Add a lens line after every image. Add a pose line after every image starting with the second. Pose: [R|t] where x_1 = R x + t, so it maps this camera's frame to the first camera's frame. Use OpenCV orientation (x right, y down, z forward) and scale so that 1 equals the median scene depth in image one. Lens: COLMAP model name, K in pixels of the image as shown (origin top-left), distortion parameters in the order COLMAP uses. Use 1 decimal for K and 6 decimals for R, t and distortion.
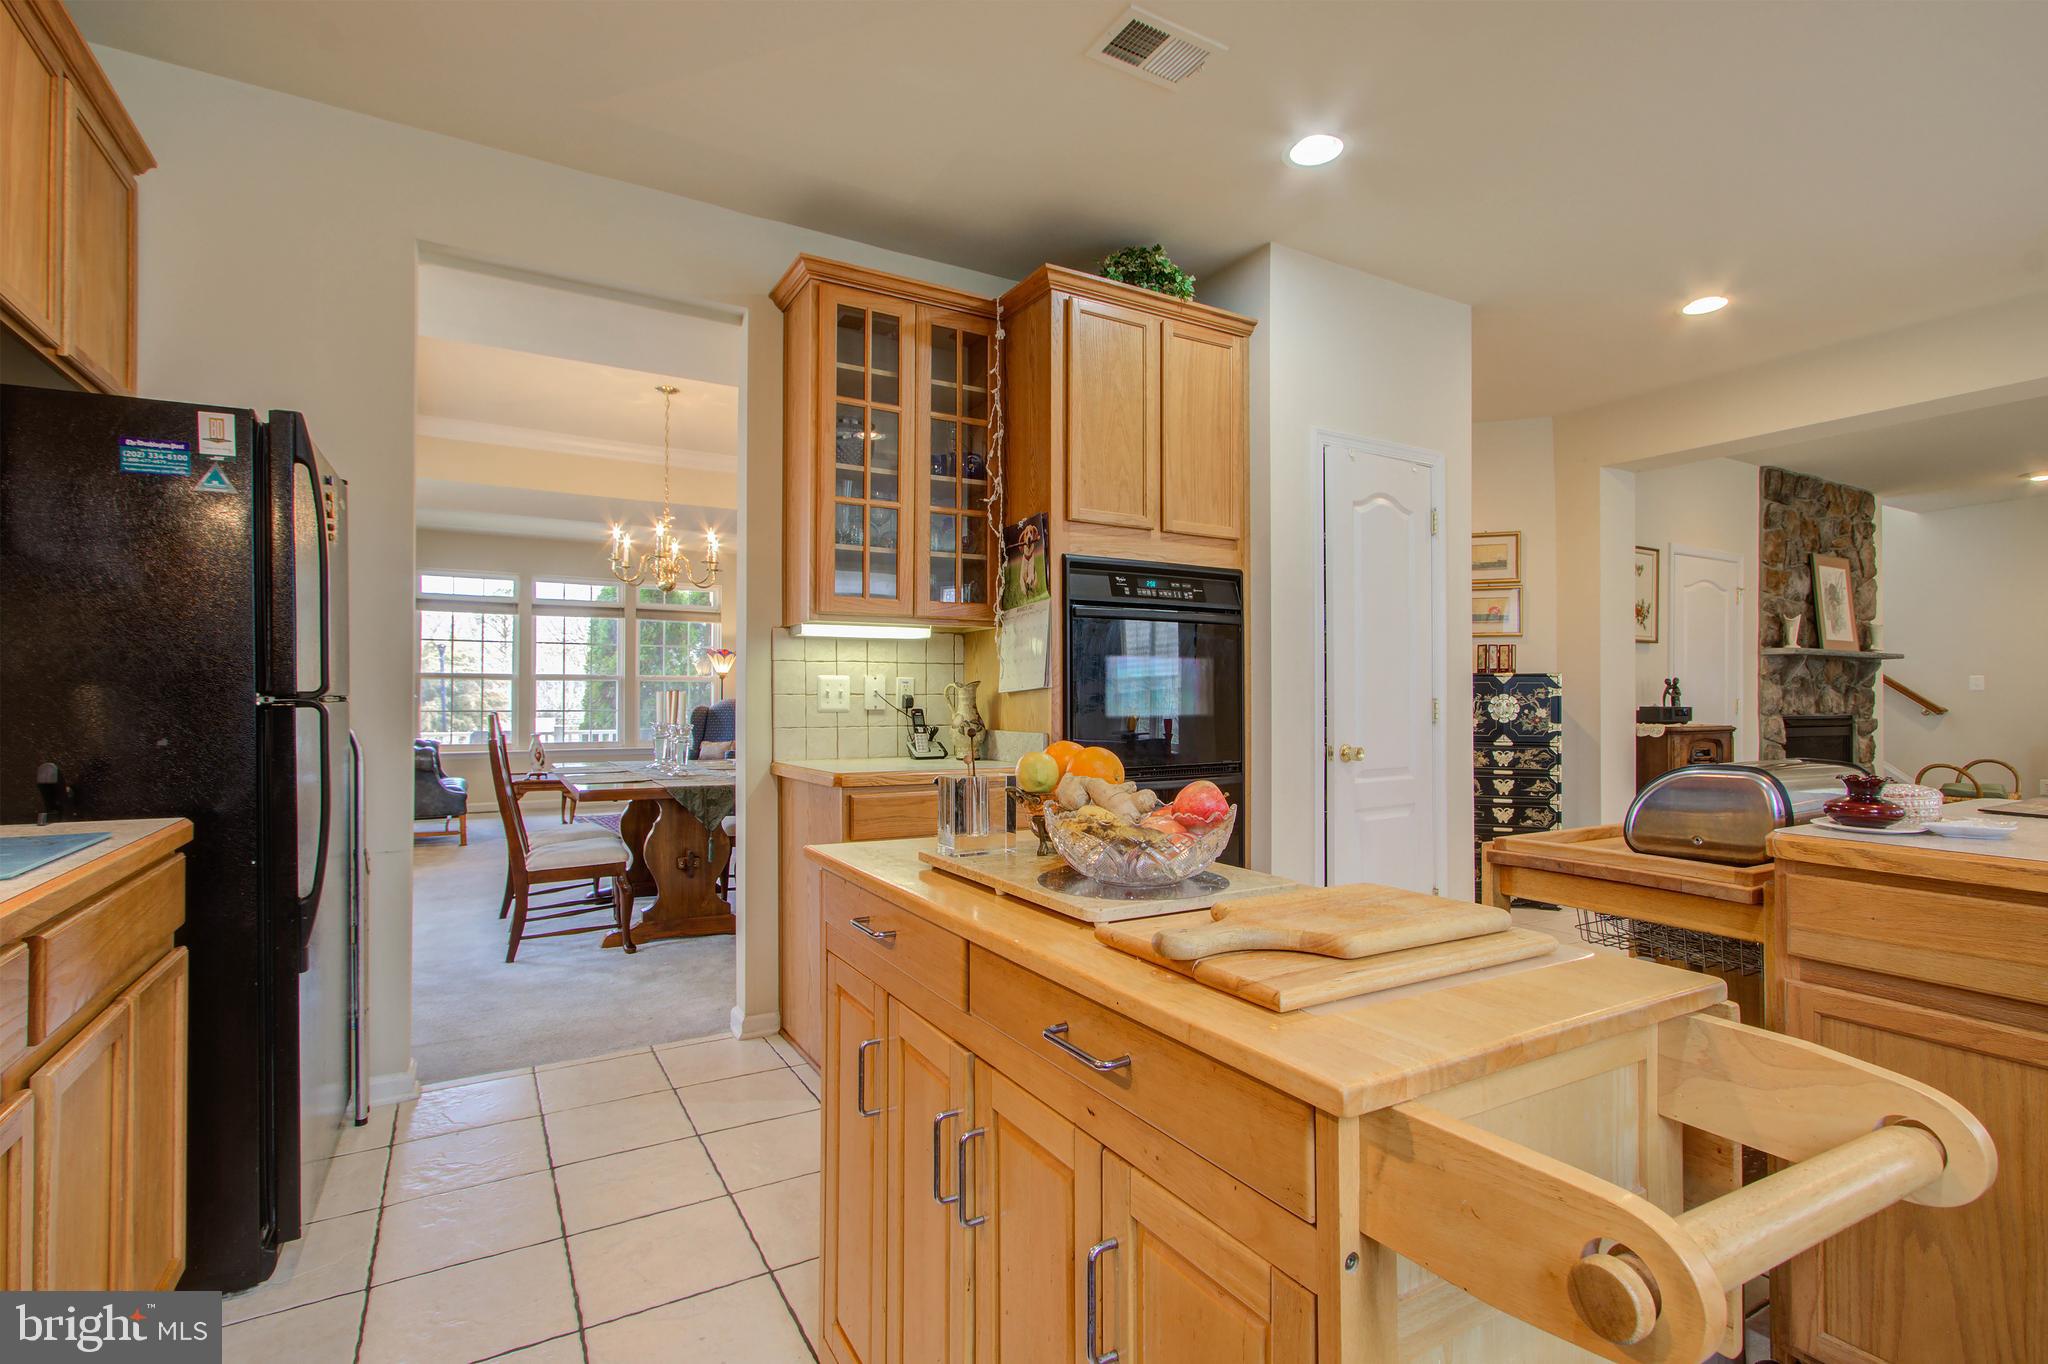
lens RADIAL K [[963.3, 0, 1019.3], [0, 963.3, 691.6], [0, 0, 1]] dist [0.000797, 0.000262]
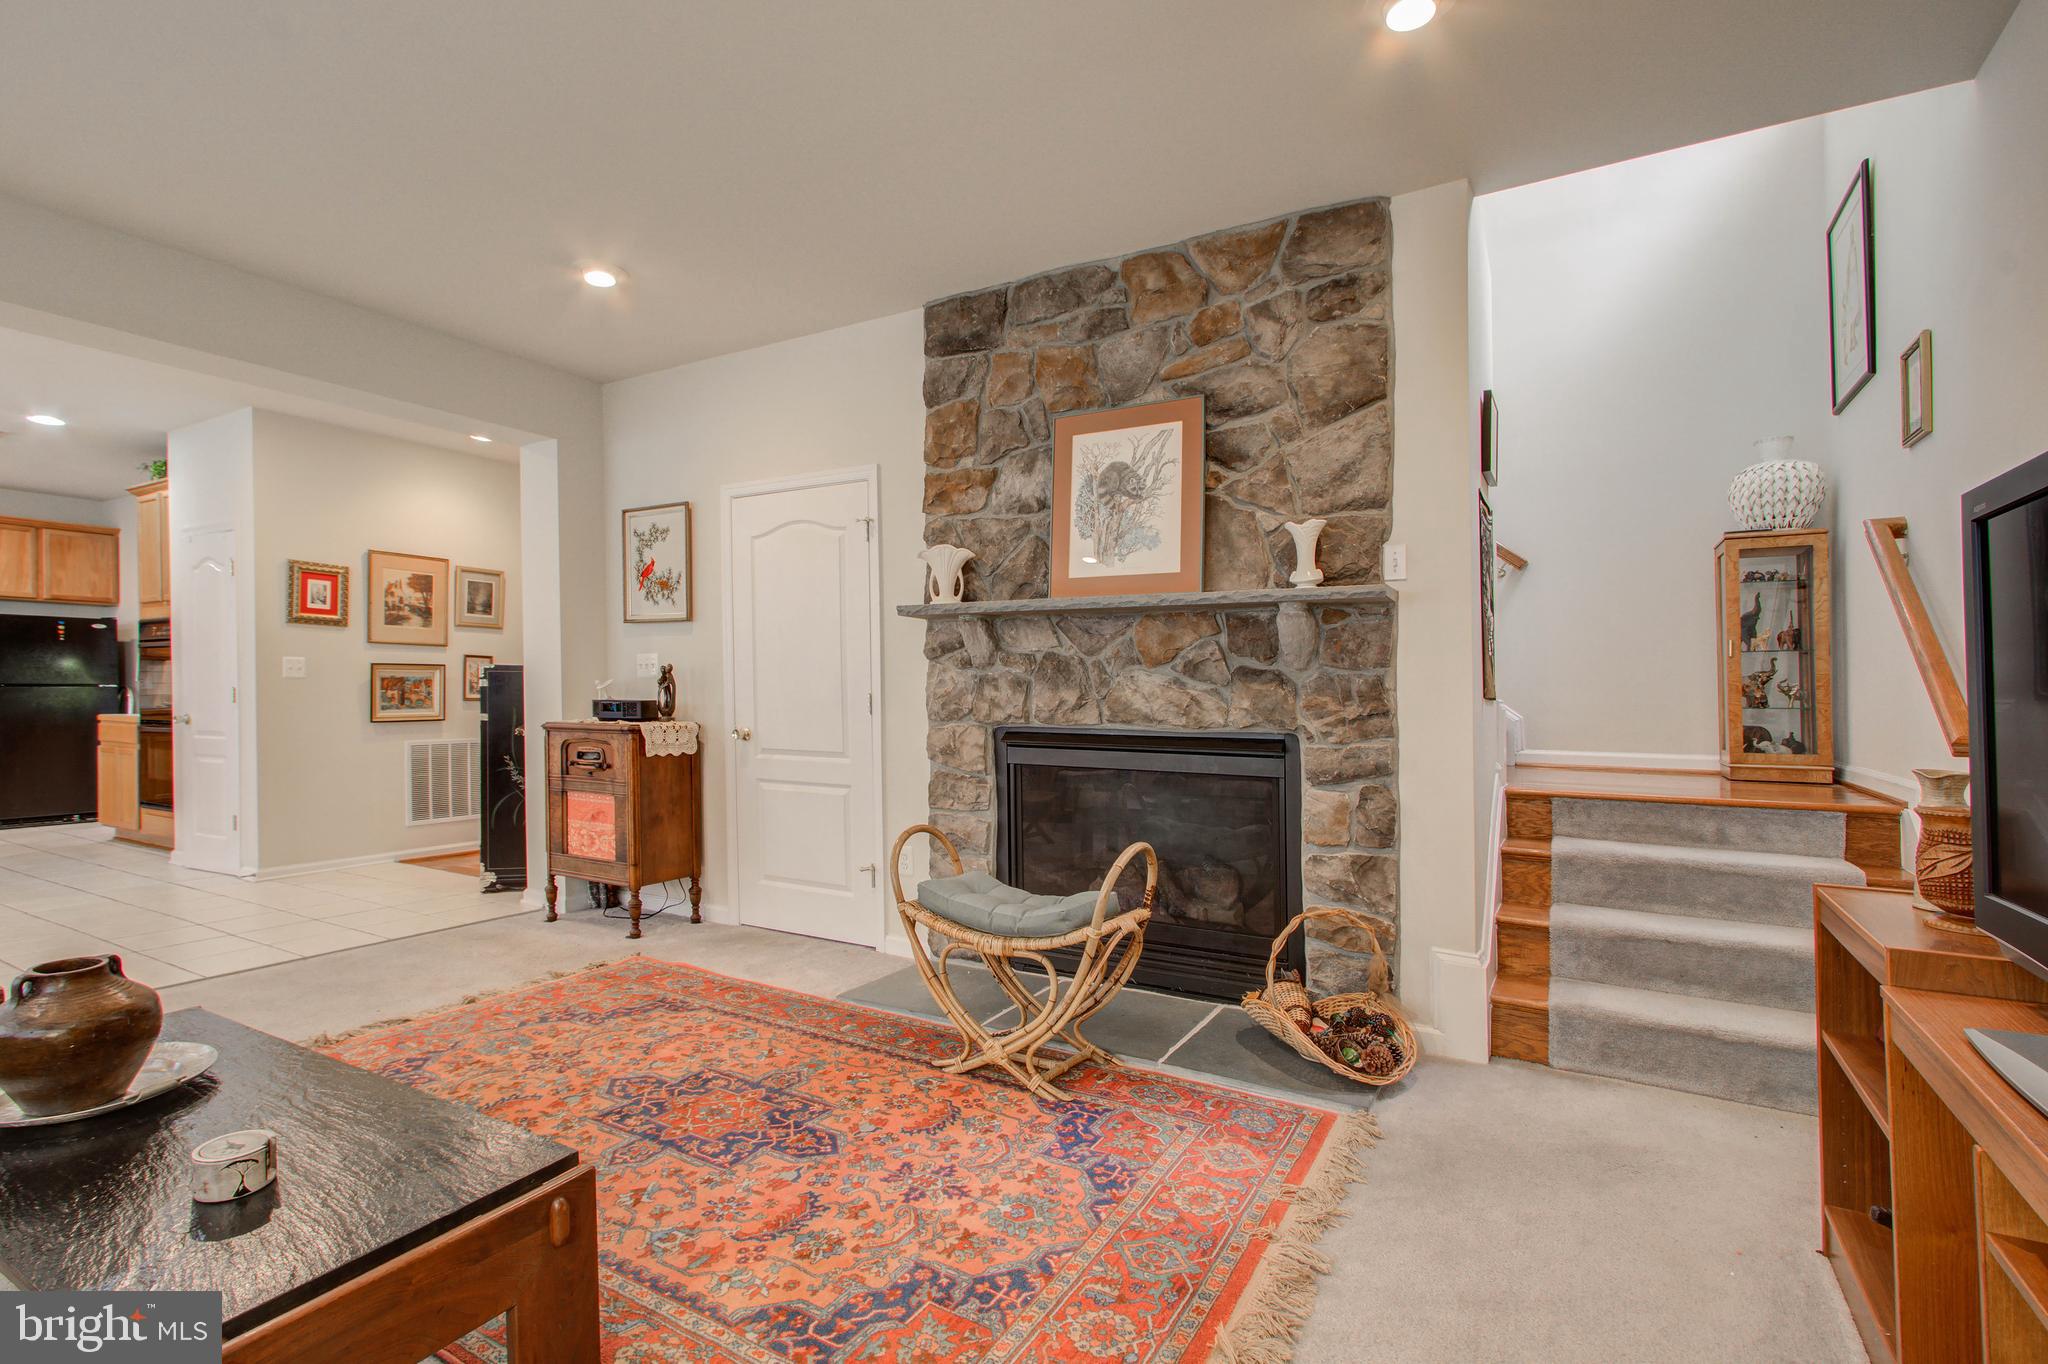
lens RADIAL K [[961.1, 0, 1030.6], [0, 961.1, 710.2], [0, 0, 1]] dist [0.001457, 0.000756]
pose [[0.496657, 0.021102, -0.867690, 1.328613], [-0.001006, 0.999718, 0.023737, 0.003731], [0.867946, -0.010917, 0.496538, 0.757684]]
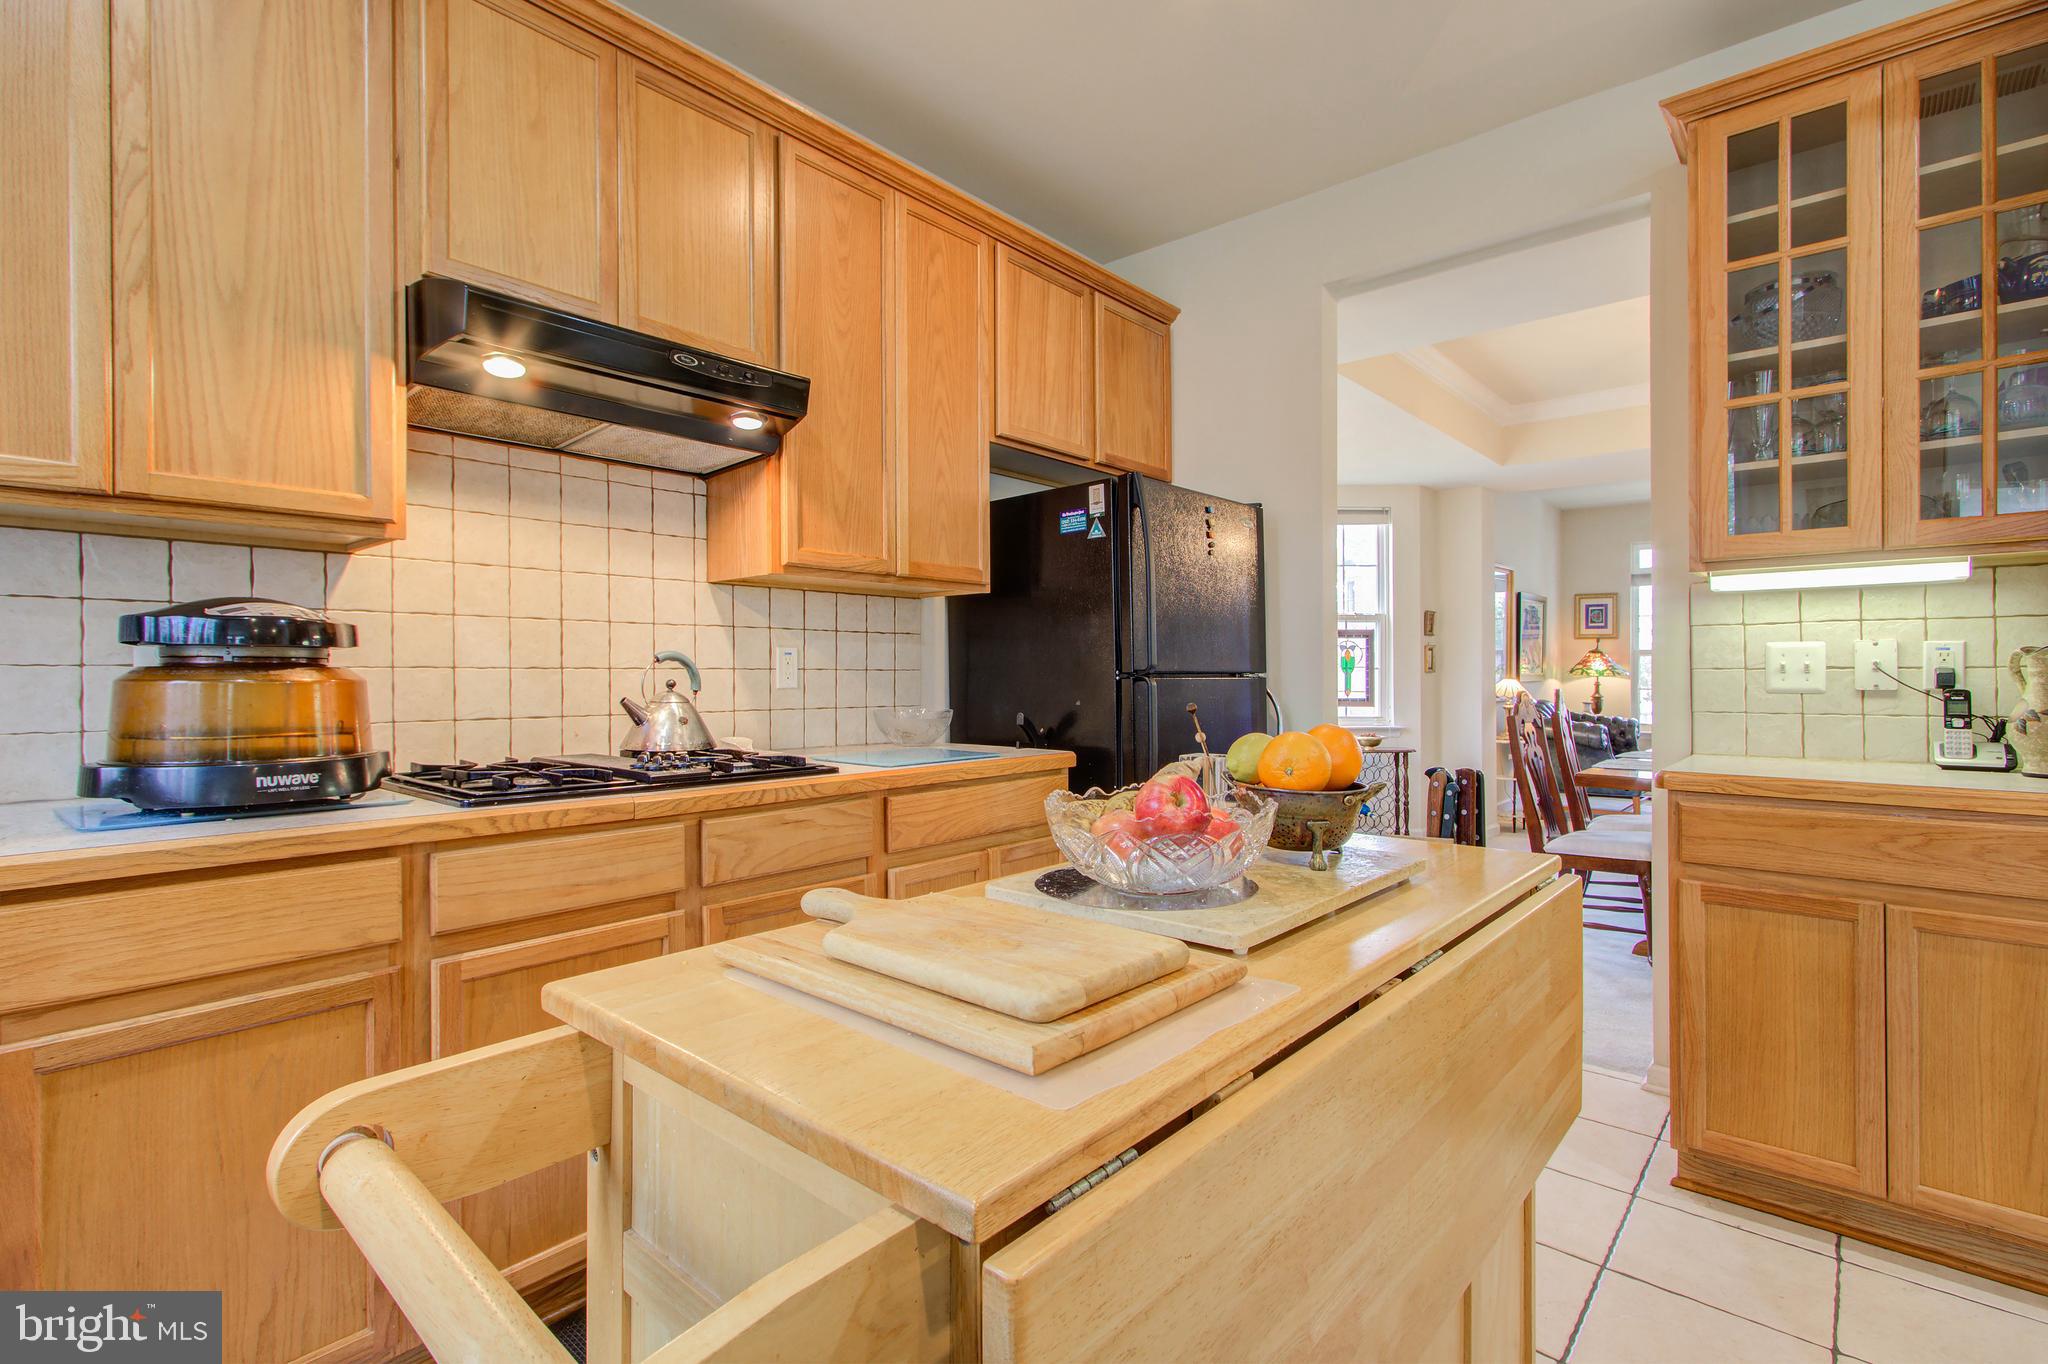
lens RADIAL K [[955.4, 0, 1009.7], [0, 955.4, 689.1], [0, 0, 1]] dist [-0.000059, 0.000418]
pose [[0.315237, 0.008870, -0.948972, 0.144656], [0.005683, 0.999921, 0.011234, 0.003399], [0.948996, -0.008935, 0.315162, 0.105539]]
